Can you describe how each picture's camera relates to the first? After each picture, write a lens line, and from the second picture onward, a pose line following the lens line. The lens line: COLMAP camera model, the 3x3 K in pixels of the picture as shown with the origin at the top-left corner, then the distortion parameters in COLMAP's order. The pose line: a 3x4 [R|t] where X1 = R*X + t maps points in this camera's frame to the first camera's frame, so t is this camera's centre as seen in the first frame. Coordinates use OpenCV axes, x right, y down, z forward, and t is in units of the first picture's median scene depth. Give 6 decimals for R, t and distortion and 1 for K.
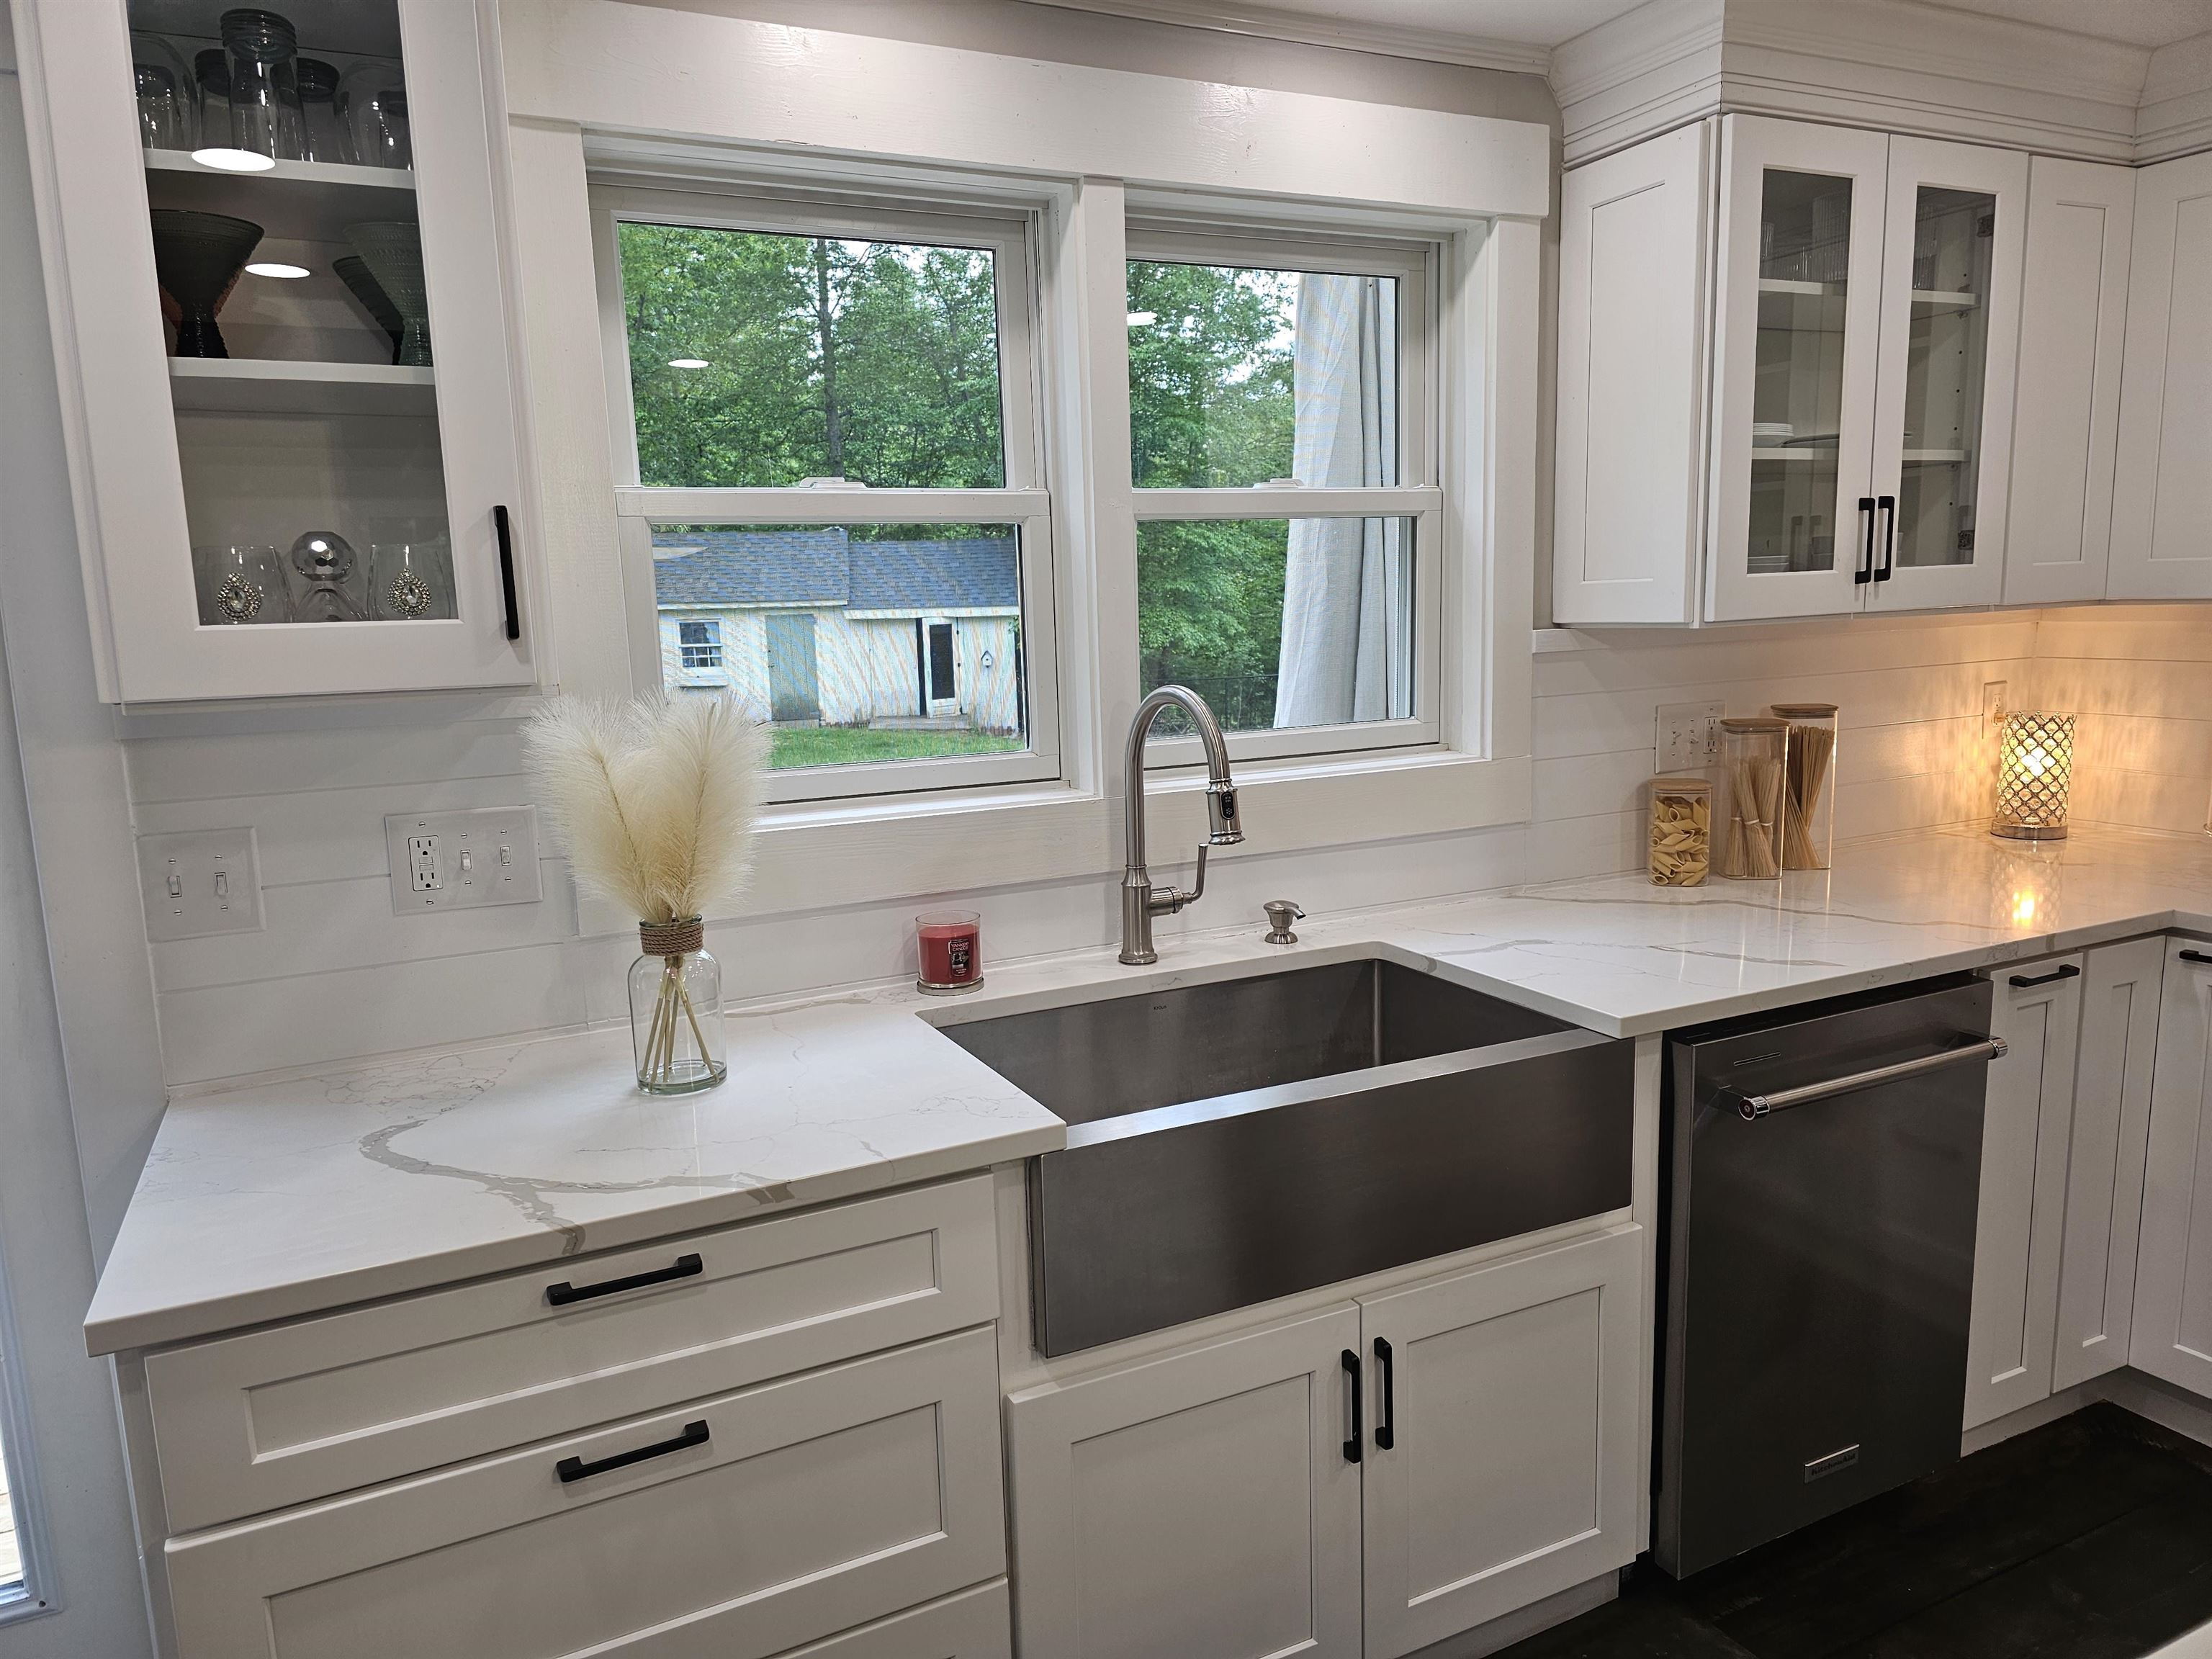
lens RADIAL K [[1482.3, 0, 1090.7], [0, 1482.3, 832.4], [0, 0, 1]] dist [0.056891, -0.044337]
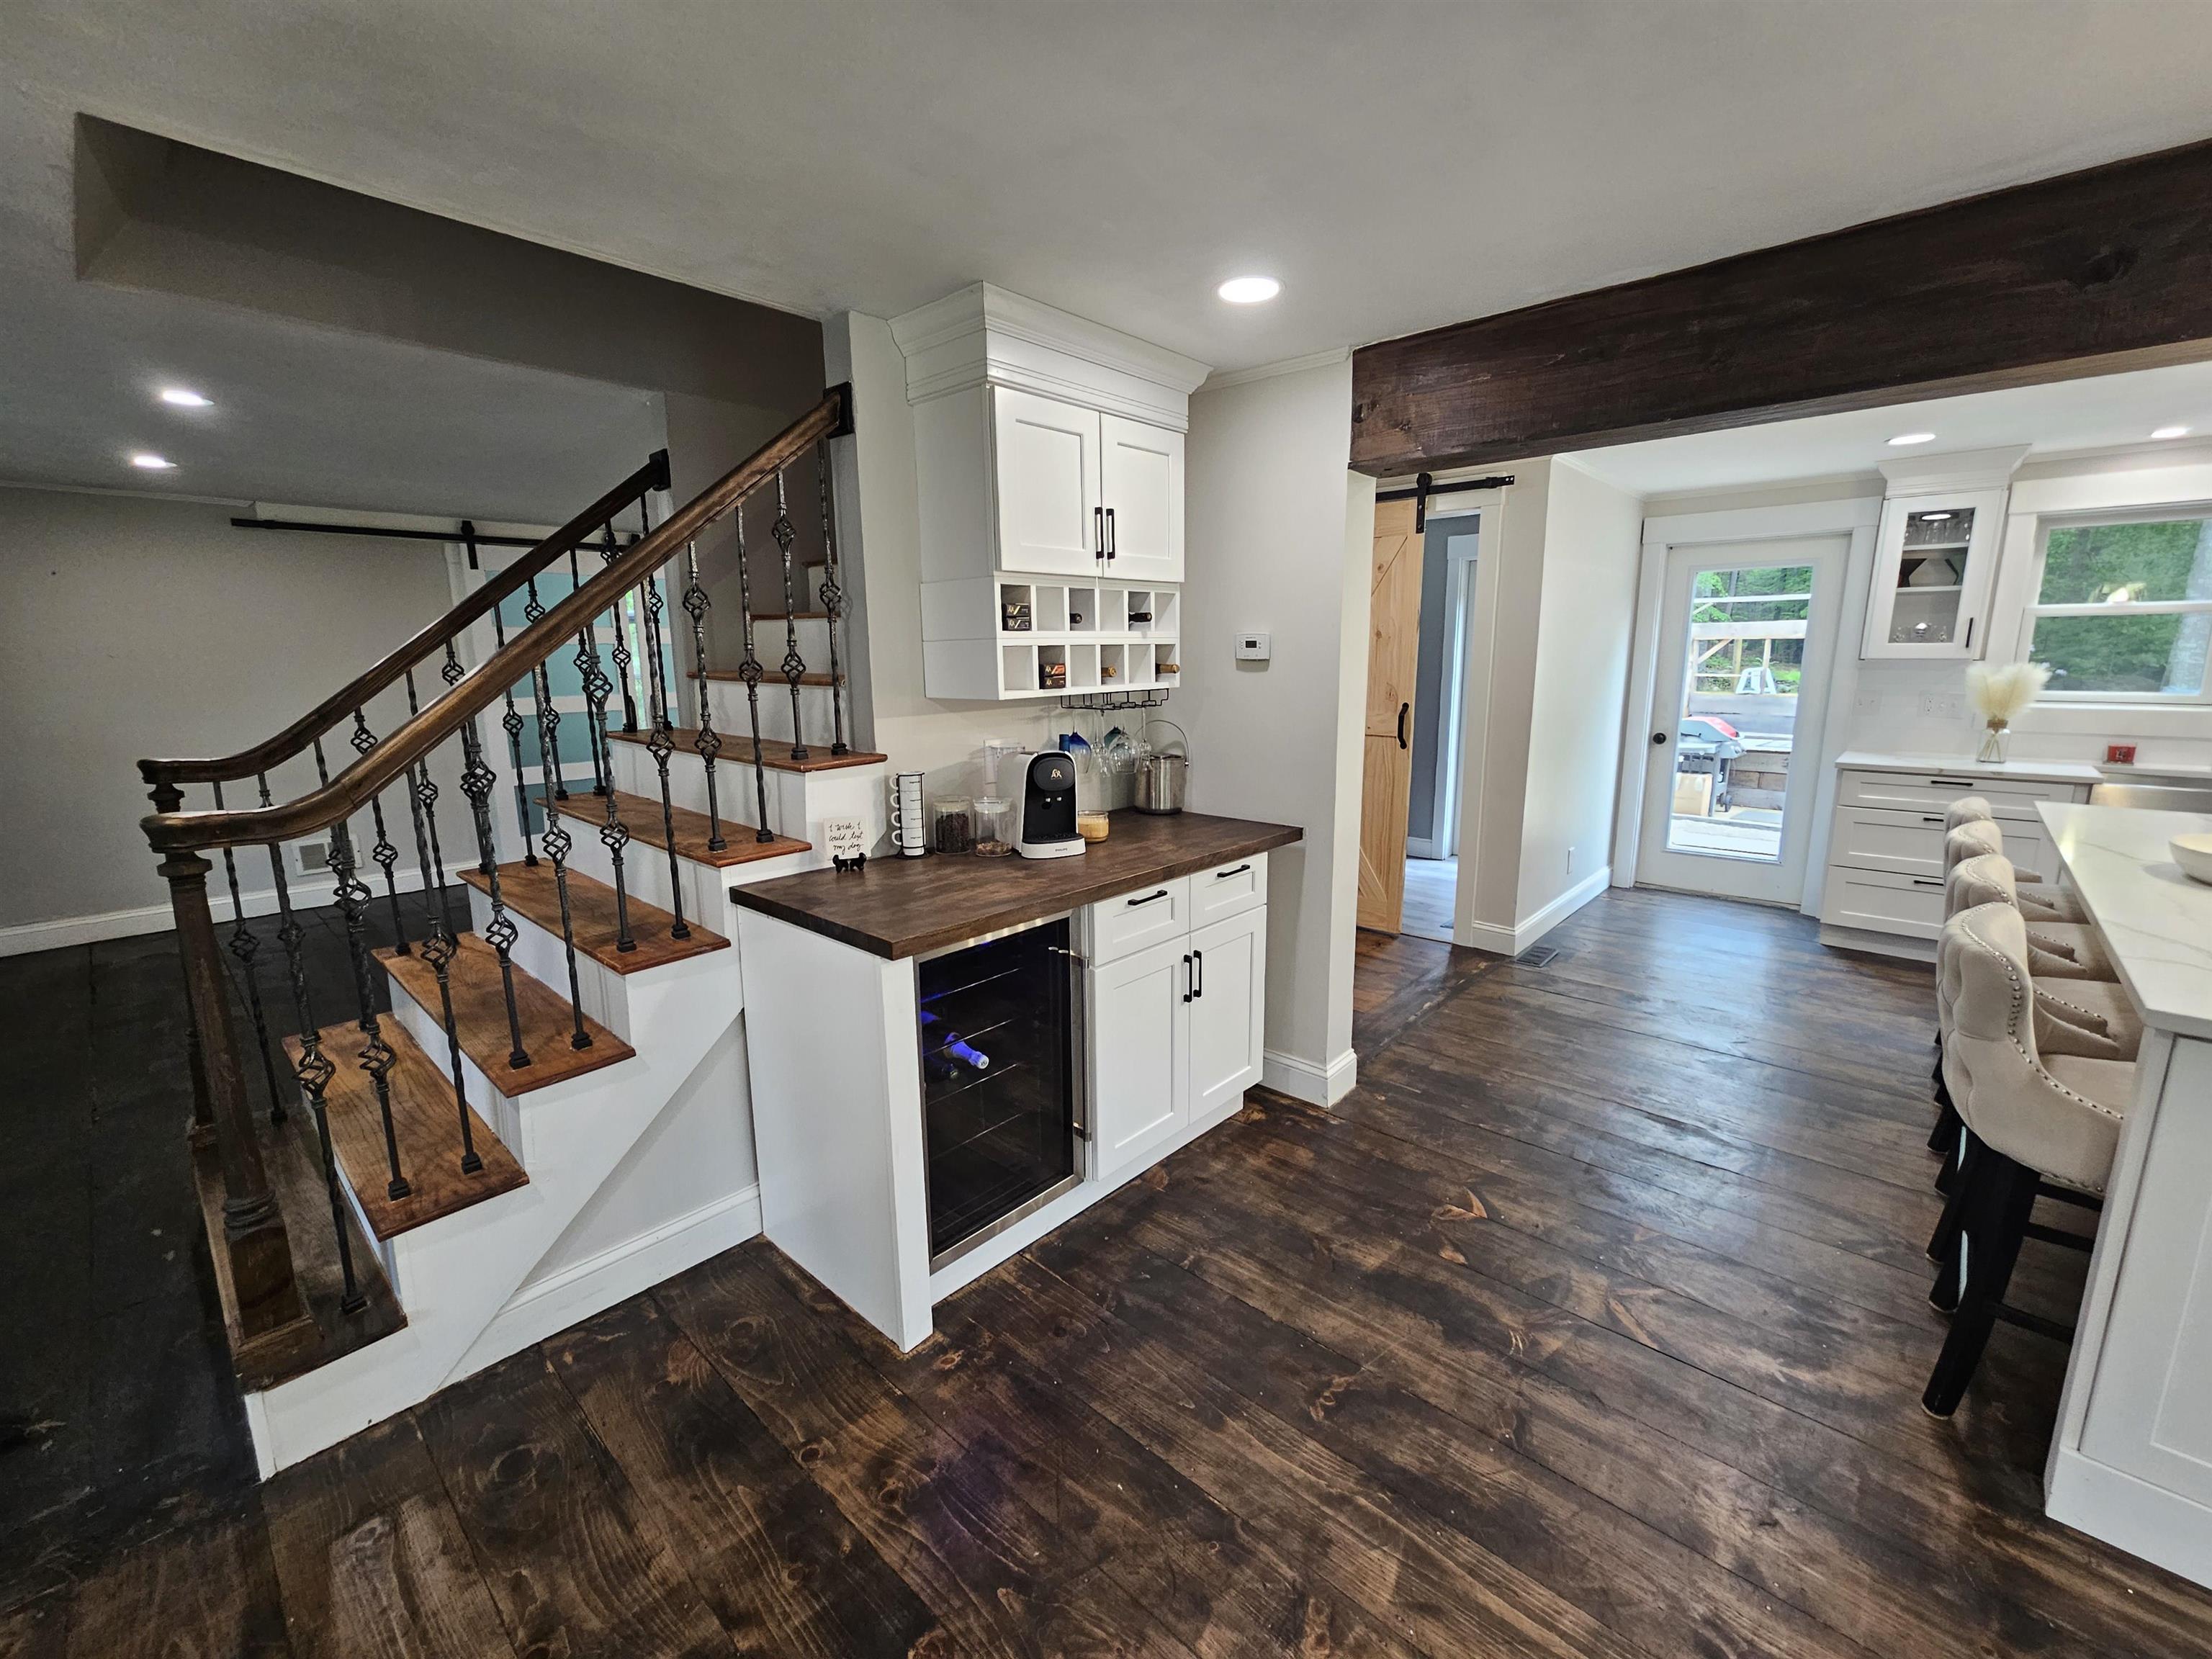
lens RADIAL K [[906.8, 0, 1094.4], [0, 906.8, 824.5], [0, 0, 1]] dist [0.001084, 0.001311]
pose [[0.371454, 0.208273, -0.904790, 1.180475], [-0.149656, 0.975203, 0.163041, 0.324996], [0.916310, 0.074845, 0.393413, -2.353611]]
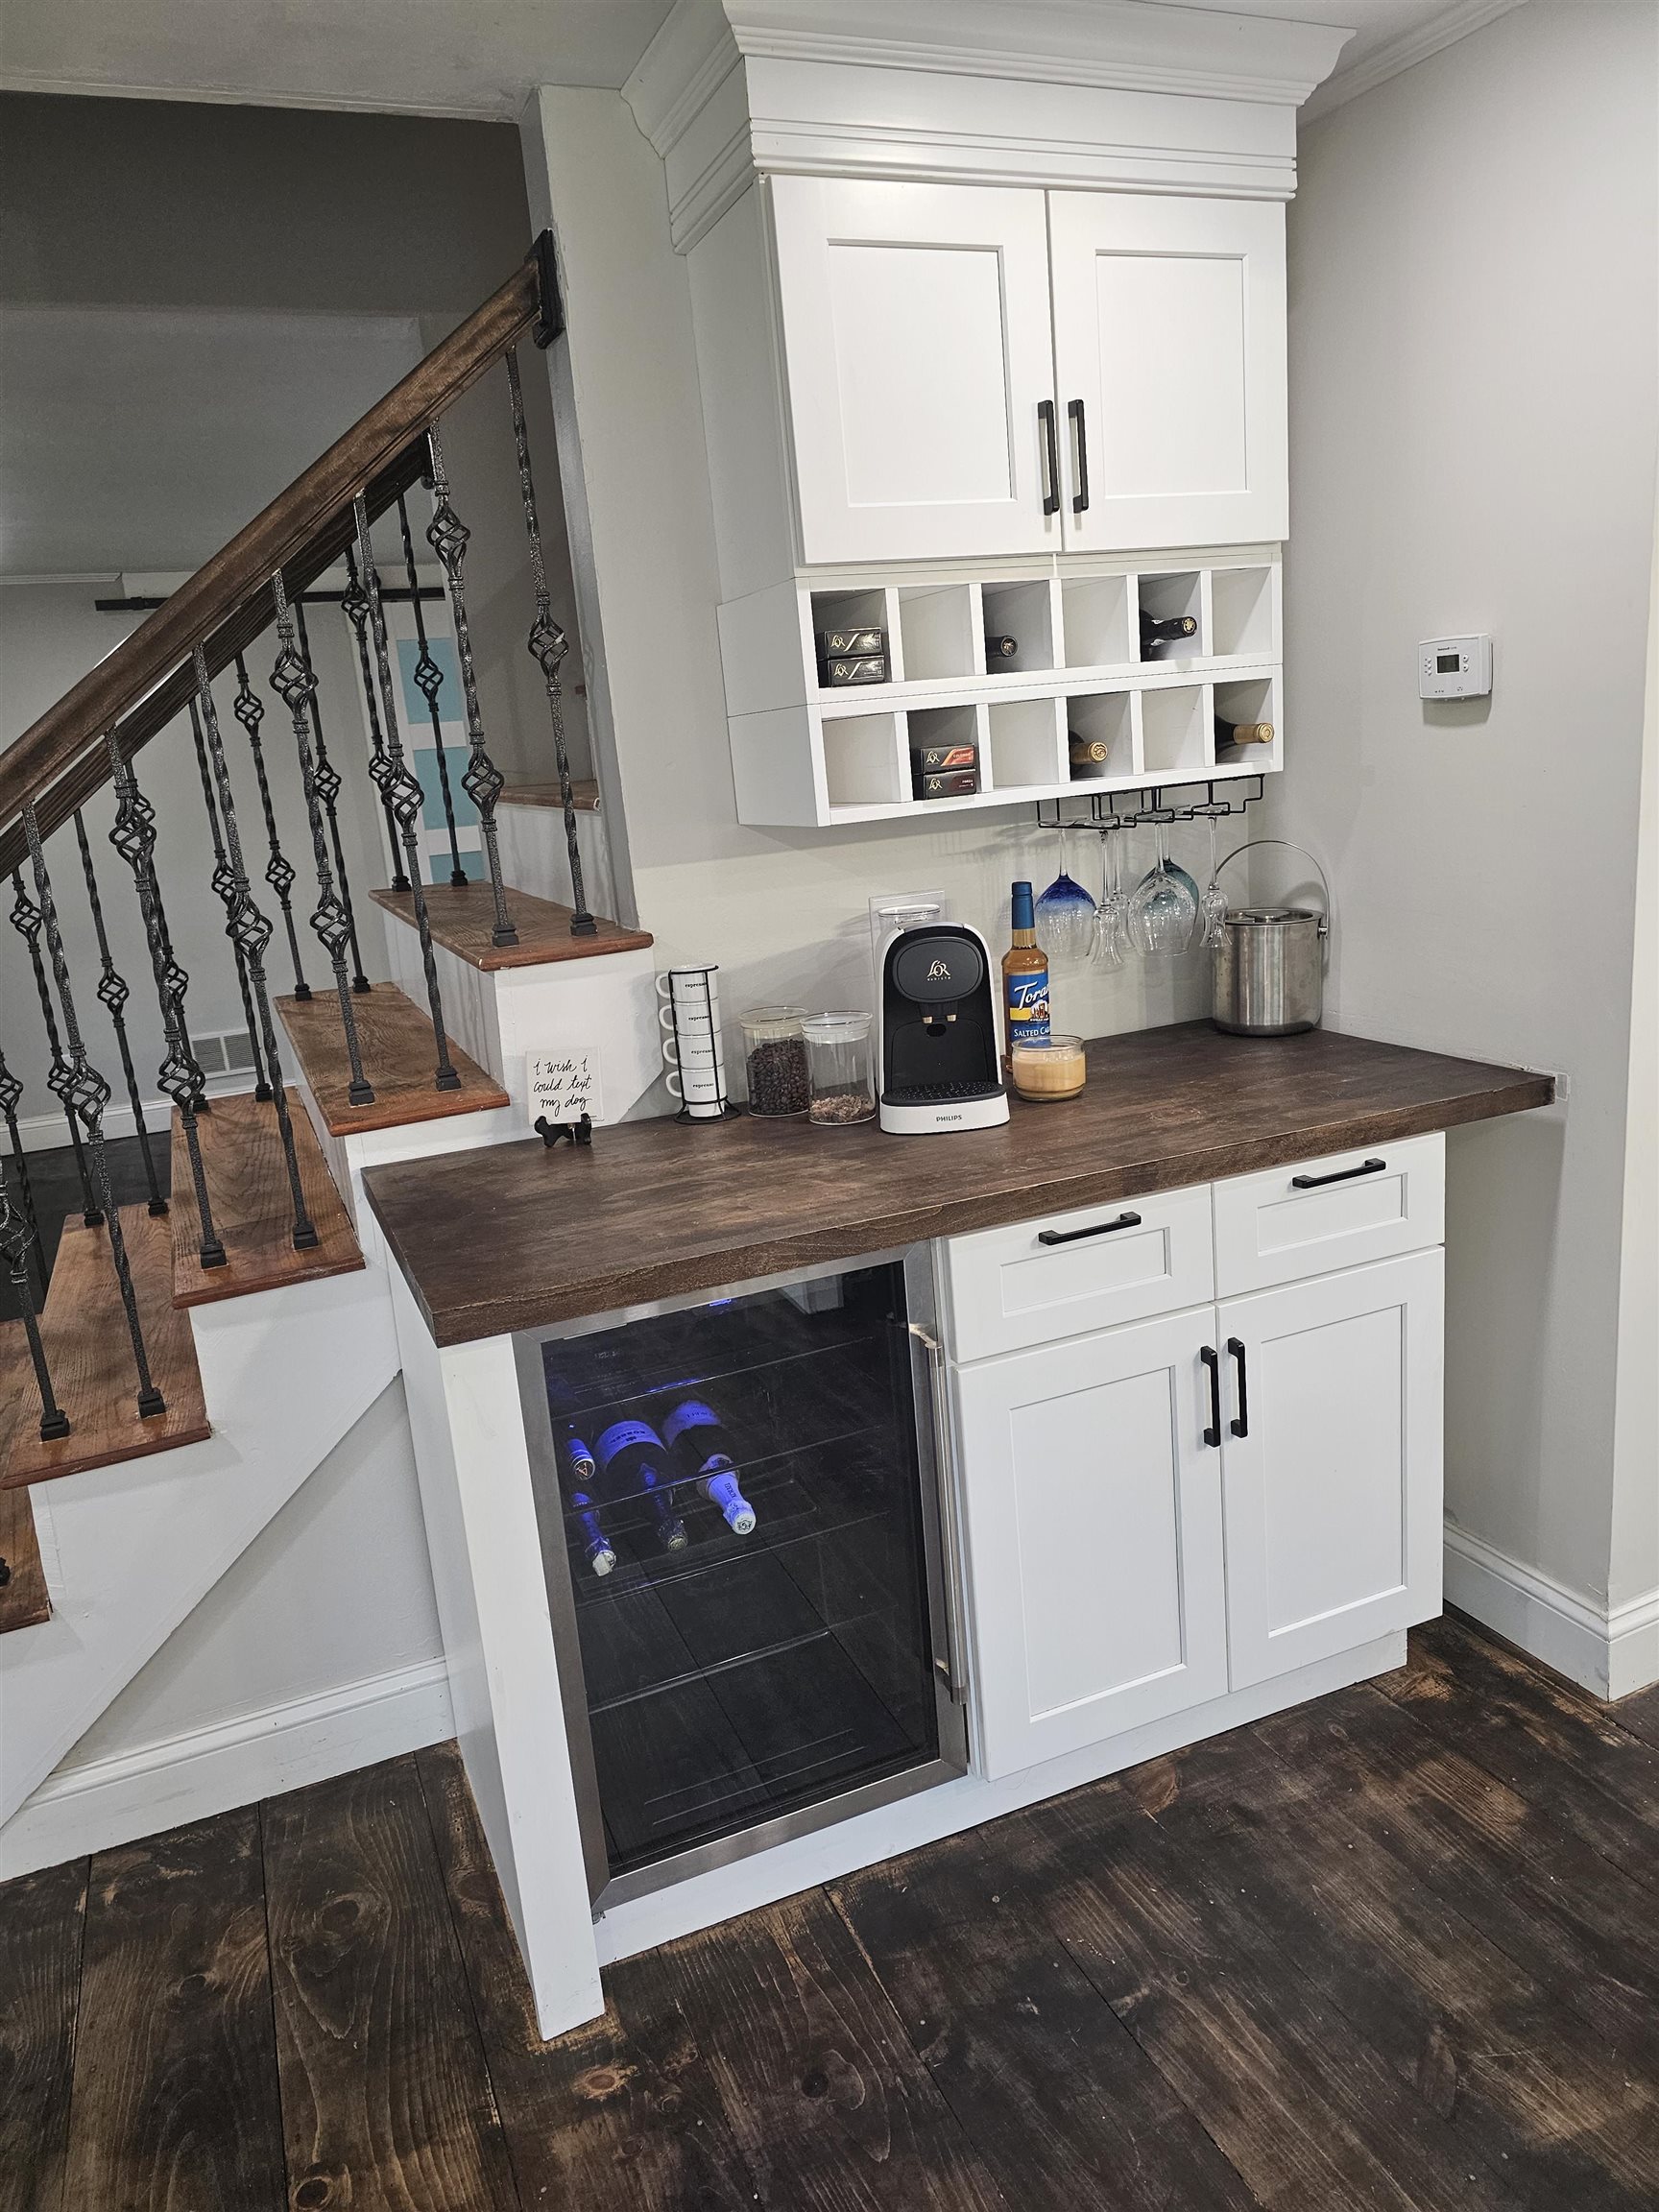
lens RADIAL K [[1482.3, 0, 828.6], [0, 1482.3, 1099.8], [0, 0, 1]] dist [0.056891, -0.044337]
pose [[-0.035958, 0.275978, -0.960491, 1.002031], [-0.075138, 0.957646, 0.277973, 0.265723], [0.996525, 0.082165, -0.013698, -1.893199]]
